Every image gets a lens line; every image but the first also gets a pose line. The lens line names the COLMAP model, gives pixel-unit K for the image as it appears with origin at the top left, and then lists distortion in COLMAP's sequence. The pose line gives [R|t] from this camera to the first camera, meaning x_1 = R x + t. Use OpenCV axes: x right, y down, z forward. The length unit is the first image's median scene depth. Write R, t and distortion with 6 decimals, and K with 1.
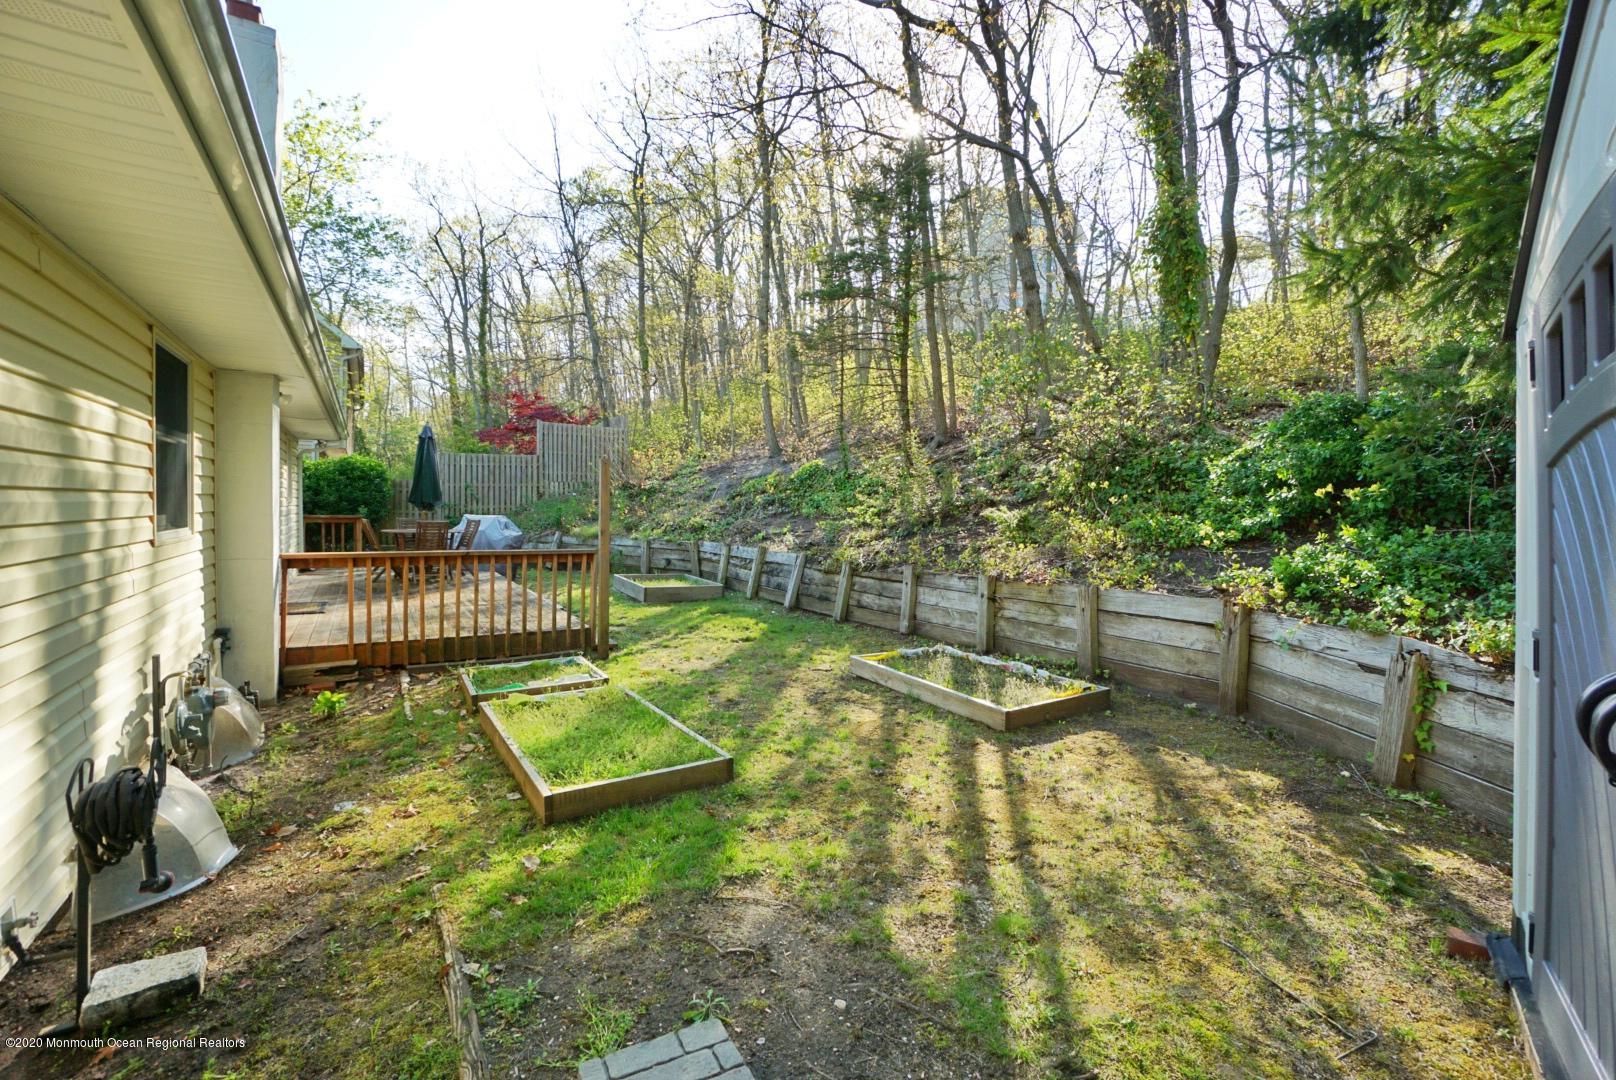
lens RADIAL K [[712.1, 0, 803.5], [0, 712.1, 529.7], [0, 0, 1]] dist [-0.048728, 0.000178]
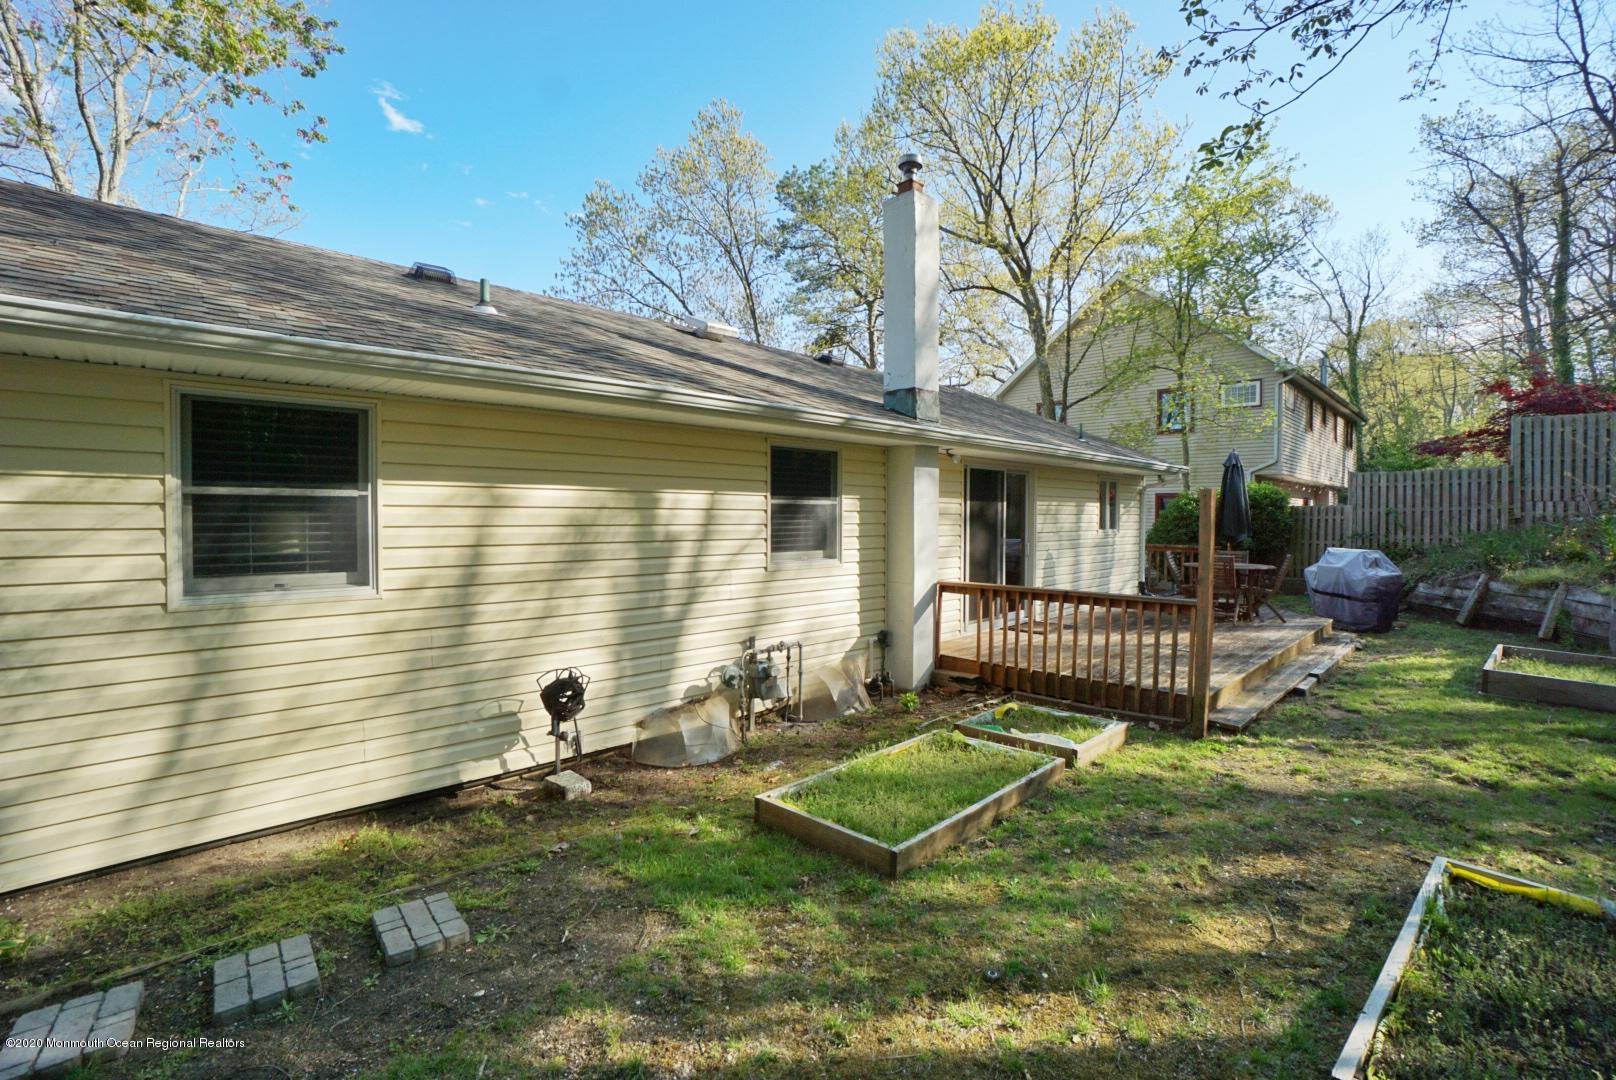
lens RADIAL K [[717.5, 0, 801.2], [0, 717.5, 536.9], [0, 0, 1]] dist [-0.072574, 0.029600]
pose [[0.194954, 0.007819, -0.980781, 0.750690], [-0.028568, 0.999589, 0.002291, -0.063967], [0.980396, 0.027572, 0.195097, 0.738399]]
